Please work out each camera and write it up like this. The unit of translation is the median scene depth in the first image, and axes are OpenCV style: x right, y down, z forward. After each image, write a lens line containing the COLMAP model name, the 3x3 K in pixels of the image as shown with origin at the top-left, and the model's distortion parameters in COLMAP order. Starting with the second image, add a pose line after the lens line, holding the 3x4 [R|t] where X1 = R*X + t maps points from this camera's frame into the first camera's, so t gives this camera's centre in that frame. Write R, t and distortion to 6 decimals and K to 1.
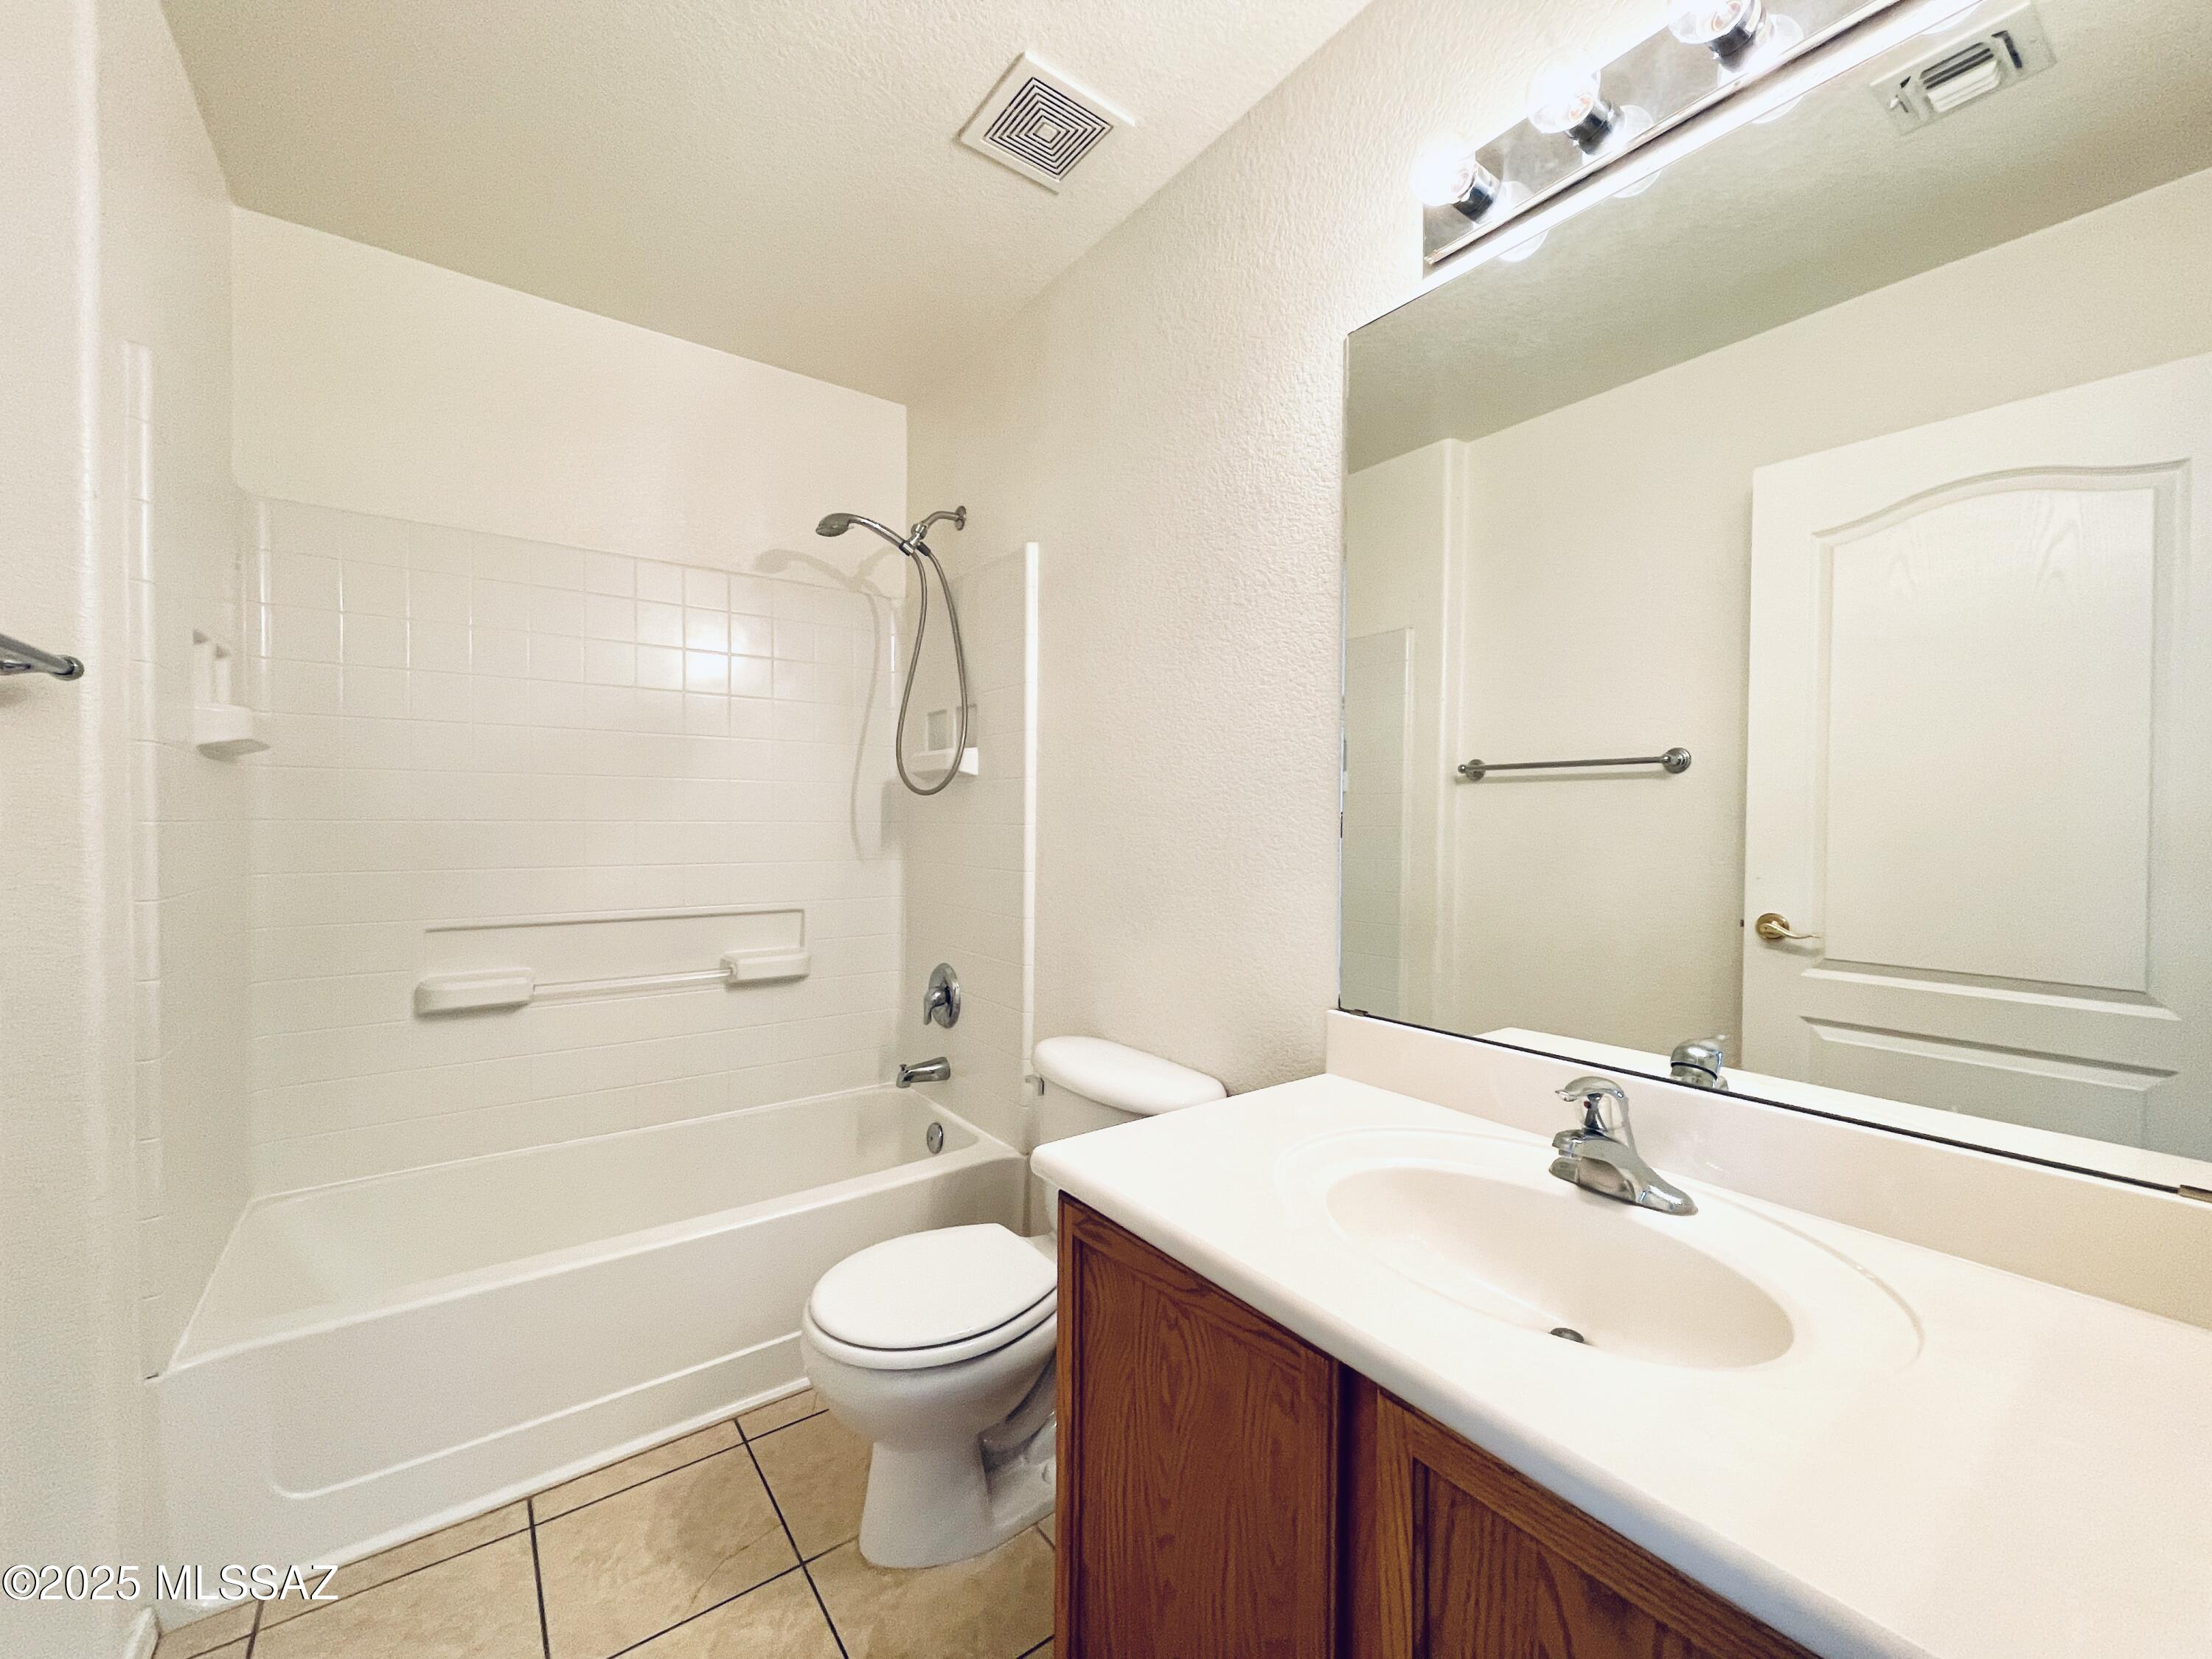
lens RADIAL K [[901.9, 0, 1105.9], [0, 901.9, 834.6], [0, 0, 1]] dist [-0.002022, 0.000485]
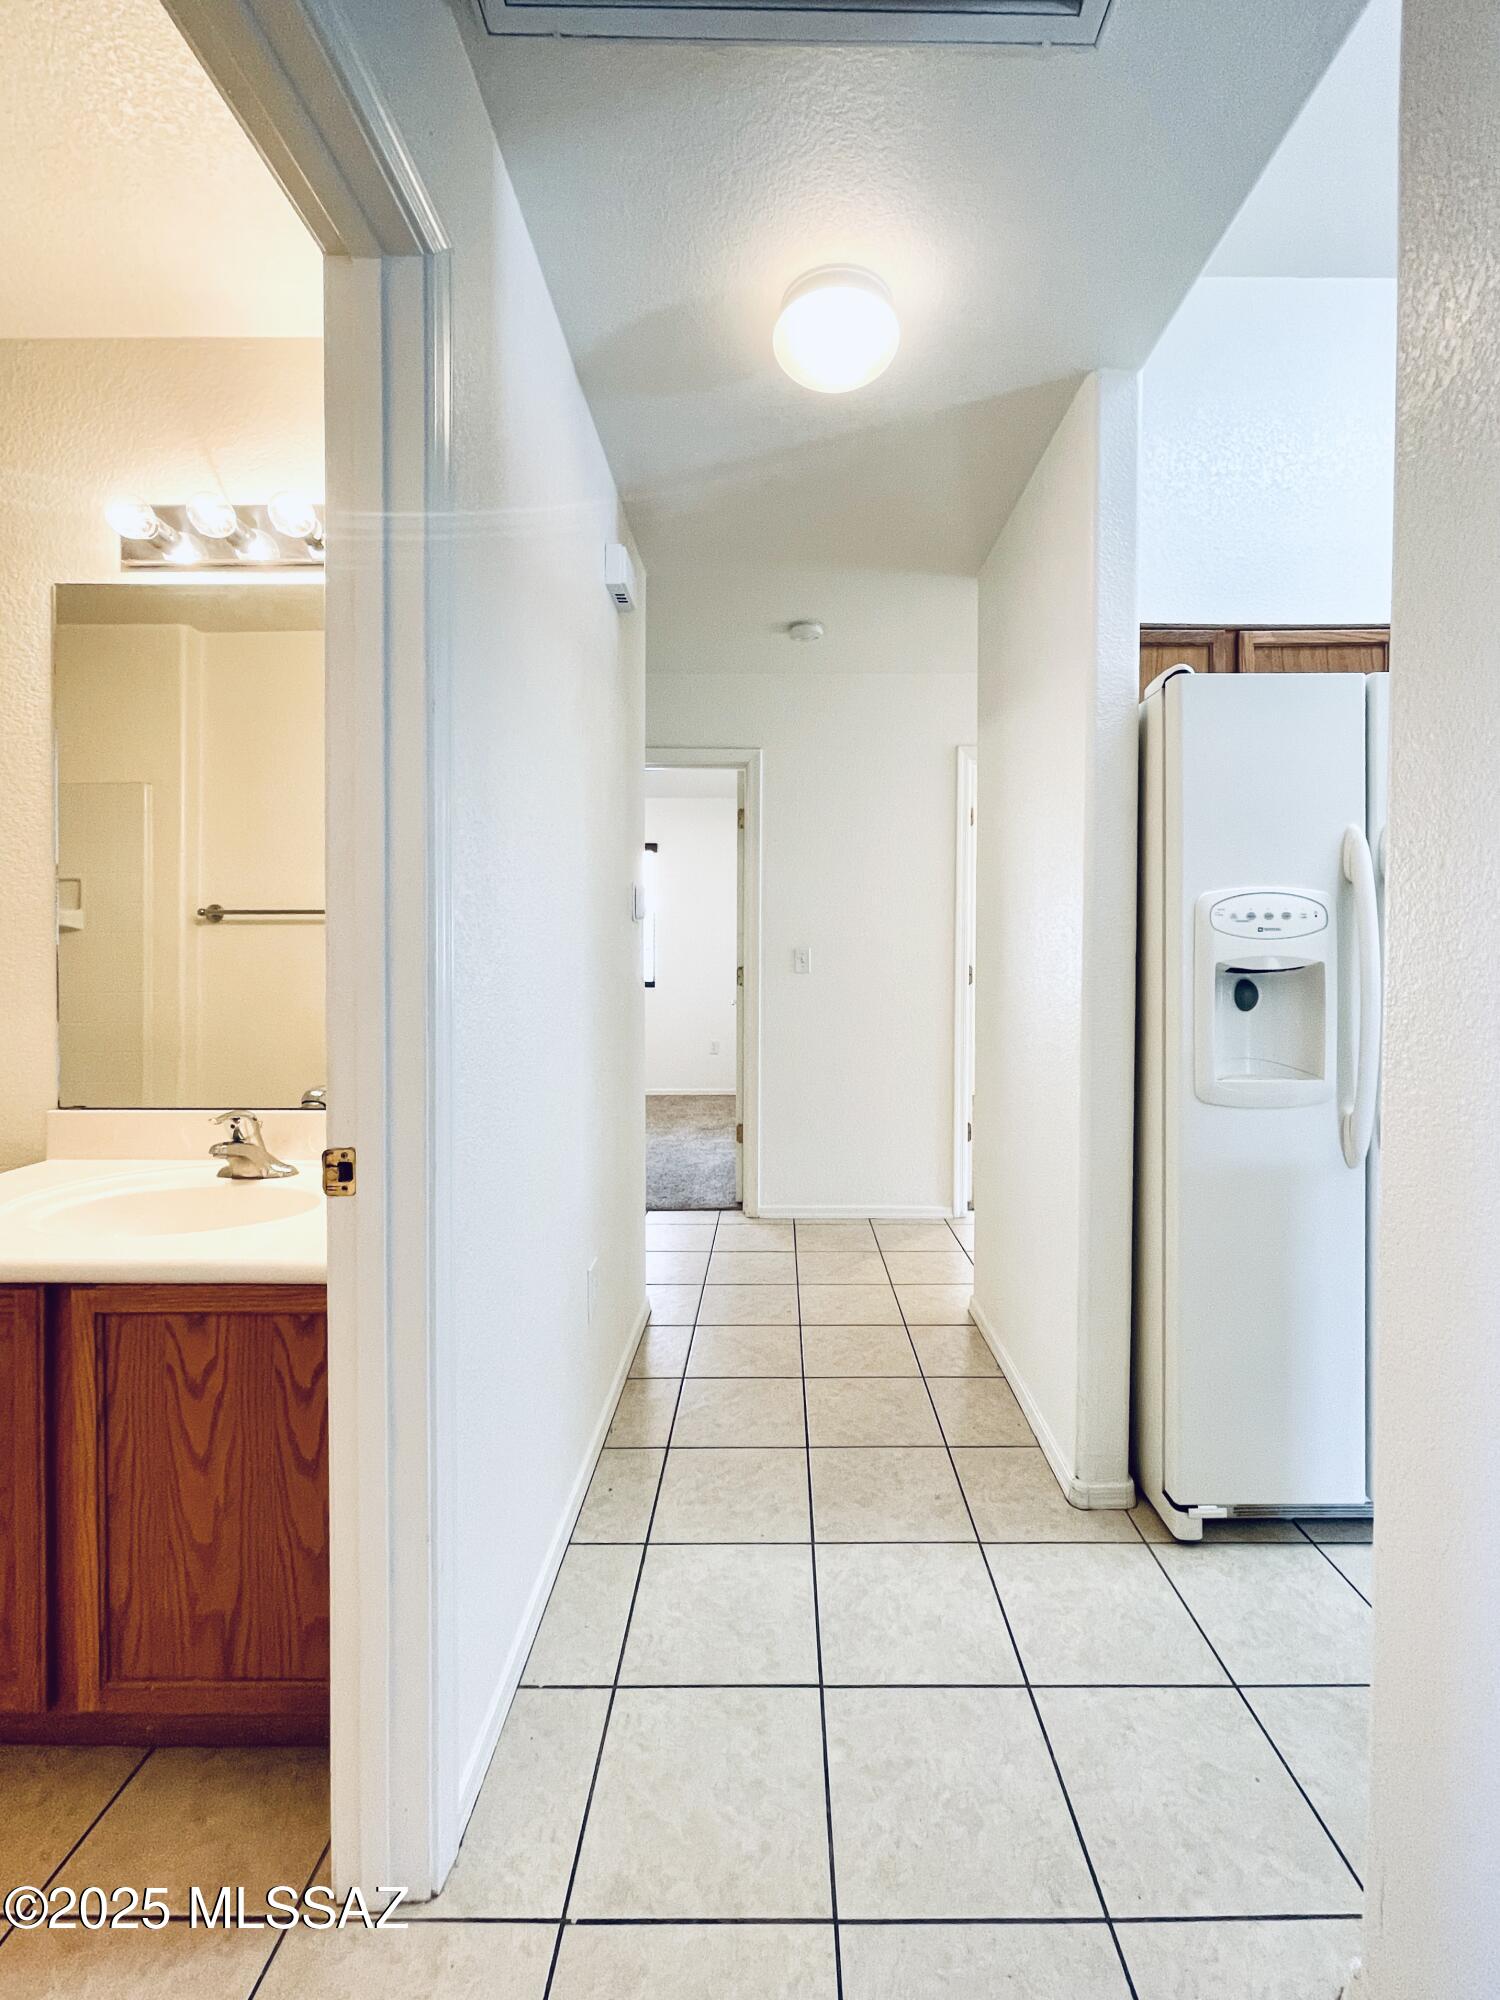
lens RADIAL K [[815.4, 0, 749.2], [0, 815.4, 972.1], [0, 0, 1]] dist [-0.002022, 0.000485]
pose [[0.593266, -0.015664, 0.804854, -0.130493], [0.009204, 0.999877, 0.012675, -0.006052], [-0.804954, -0.000112, 0.593338, -0.718818]]
